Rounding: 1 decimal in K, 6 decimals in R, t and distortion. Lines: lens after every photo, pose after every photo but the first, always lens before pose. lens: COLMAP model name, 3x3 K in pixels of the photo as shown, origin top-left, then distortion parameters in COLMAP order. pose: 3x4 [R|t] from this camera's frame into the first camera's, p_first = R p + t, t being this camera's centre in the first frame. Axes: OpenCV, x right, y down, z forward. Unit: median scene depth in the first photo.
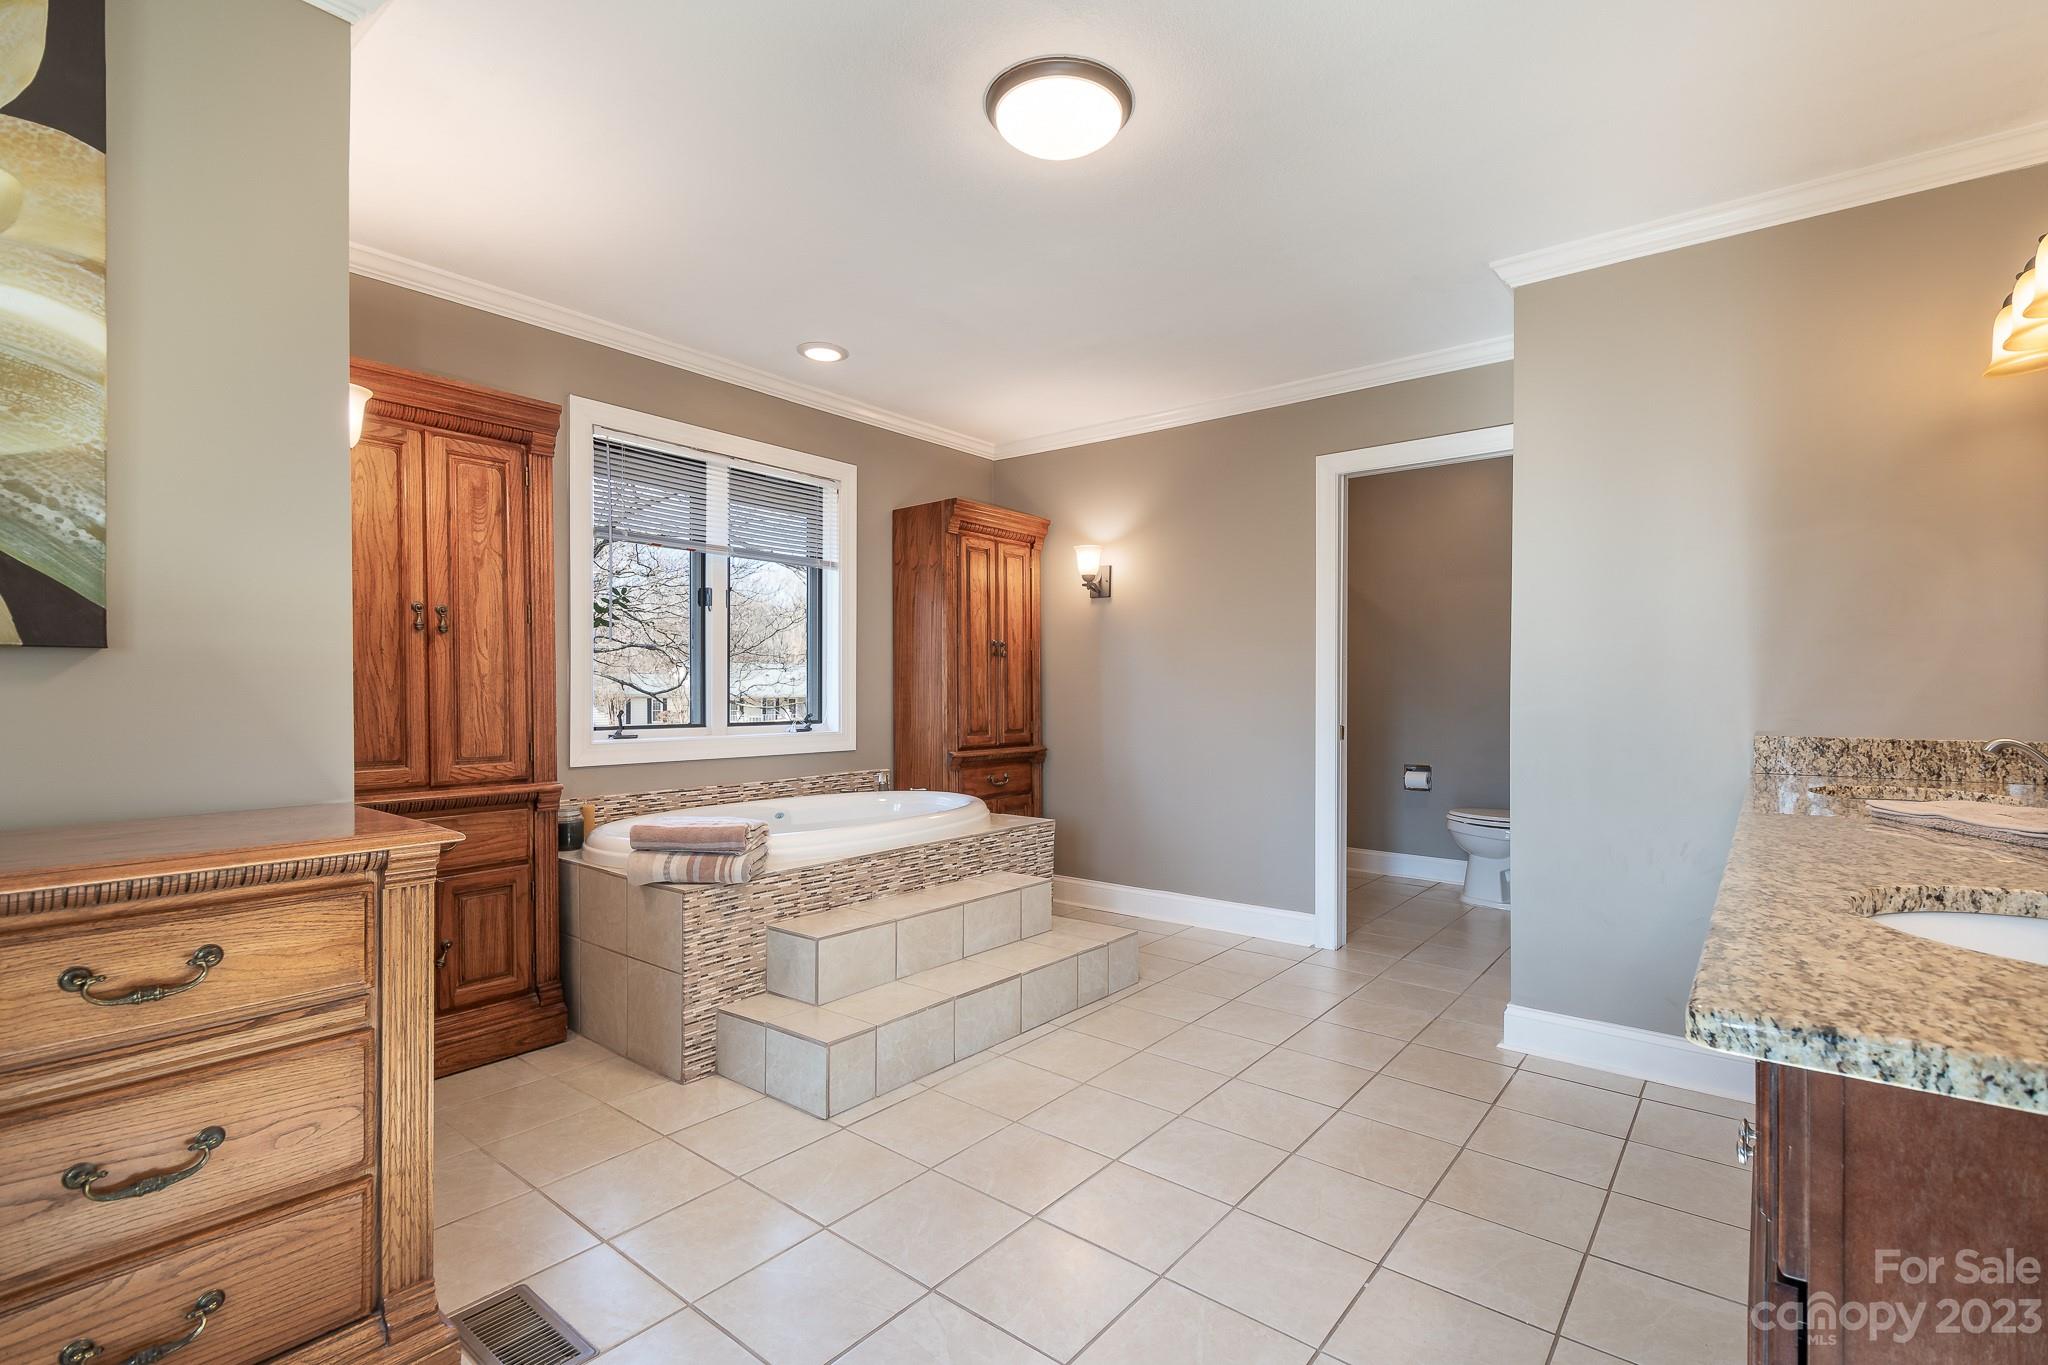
lens RADIAL K [[948.9, 0, 1032.2], [0, 948.9, 689.6], [0, 0, 1]] dist [0.001763, -0.001451]
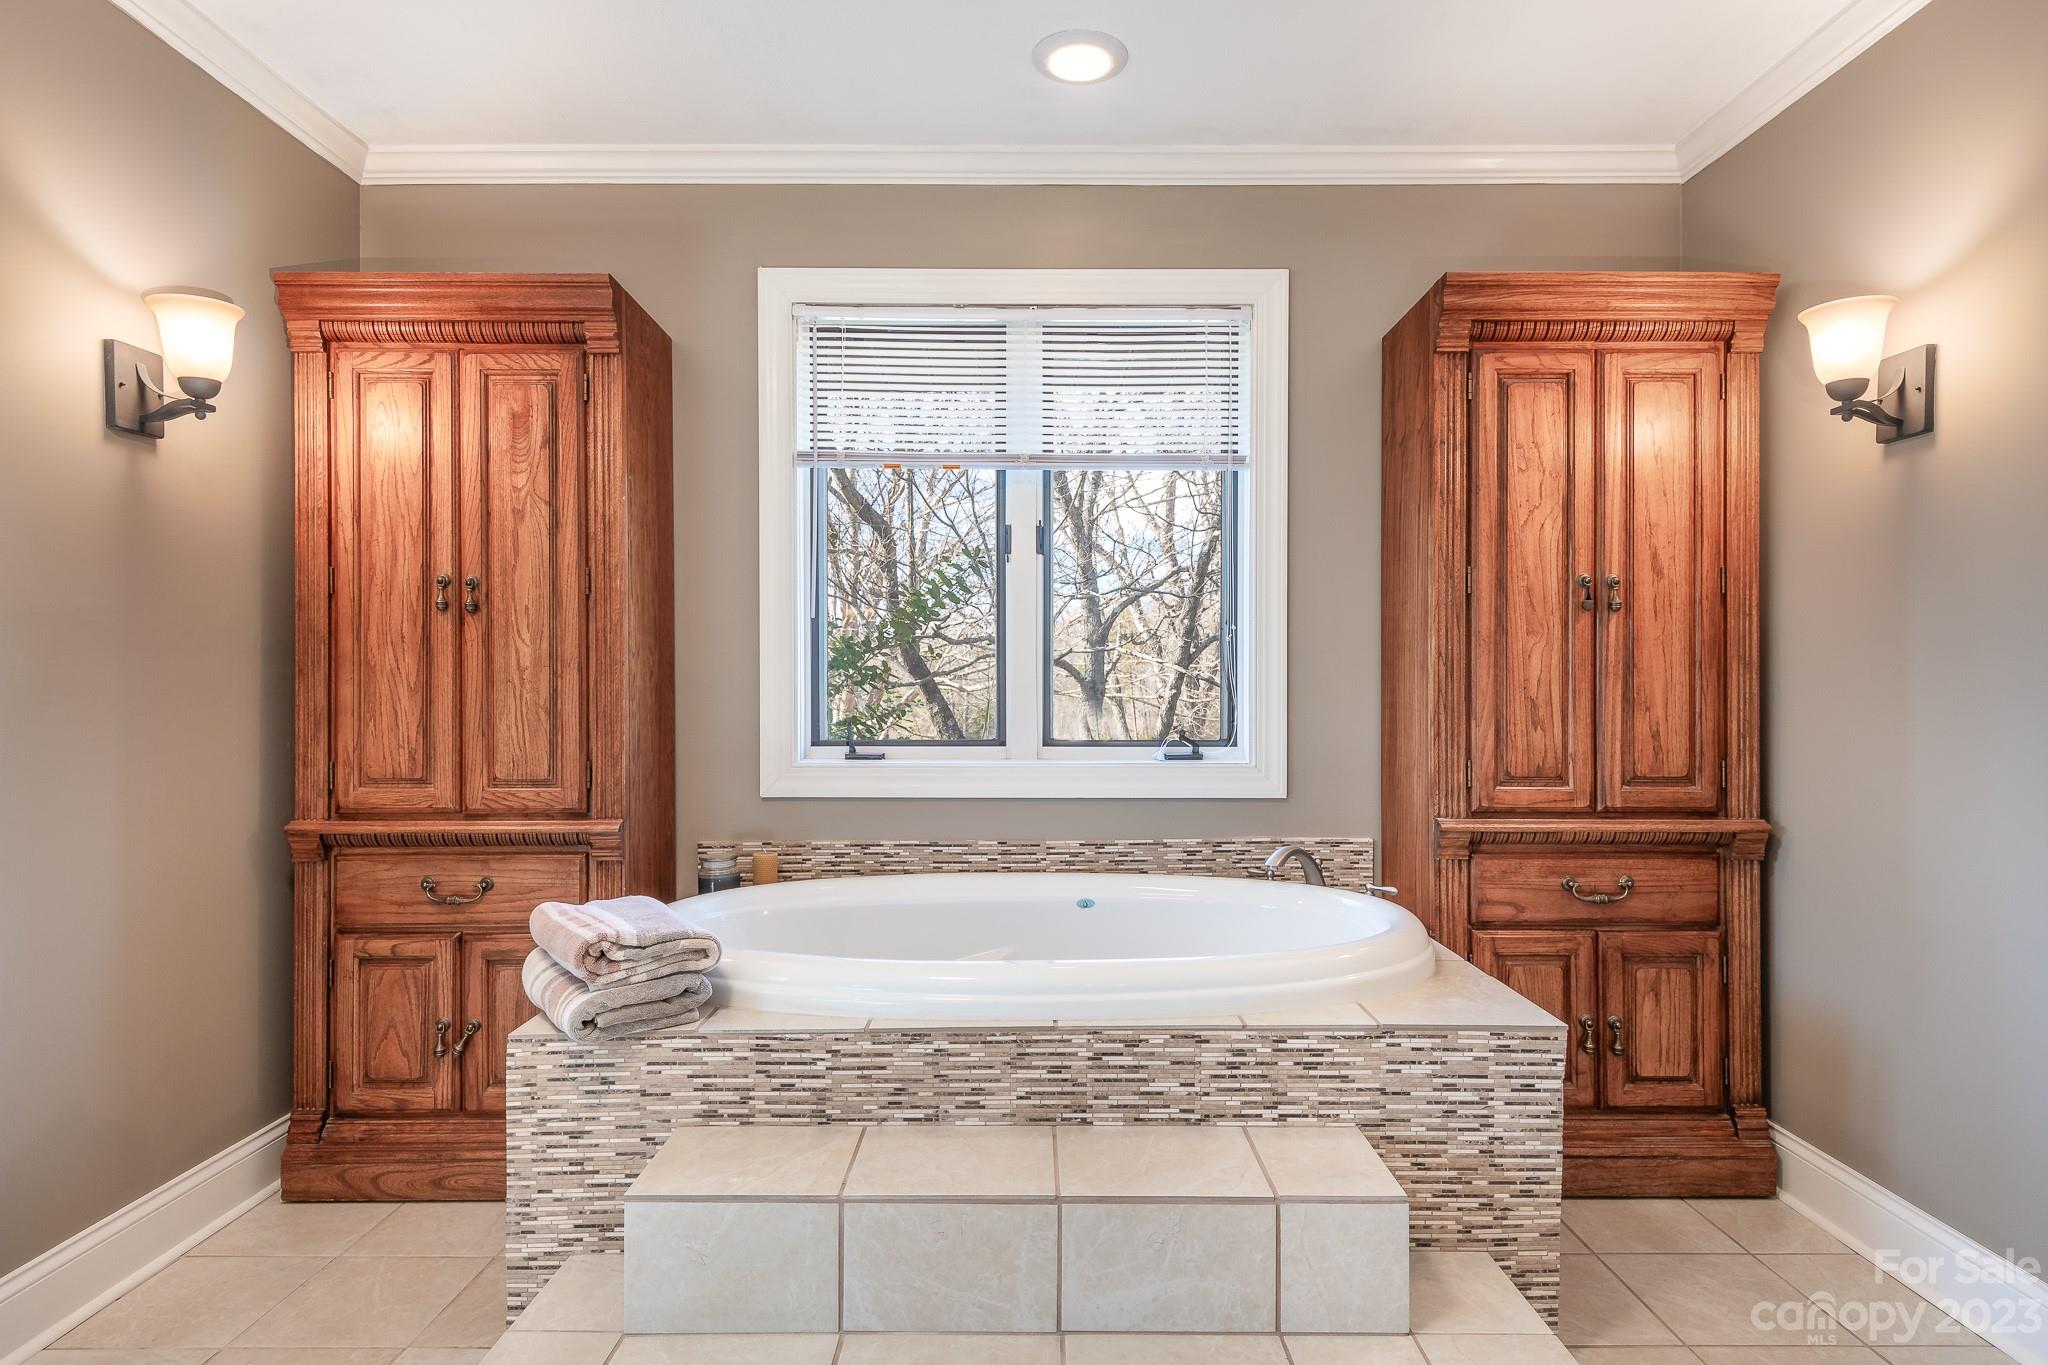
lens RADIAL K [[1121.9, 0, 1019.7], [0, 1121.9, 685.9], [0, 0, 1]] dist [0.015730, -0.001489]
pose [[0.621138, 0.001081, -0.783700, 0.286257], [0.001889, 0.999994, 0.002876, -0.002760], [0.783699, -0.003267, 0.621132, 0.634350]]
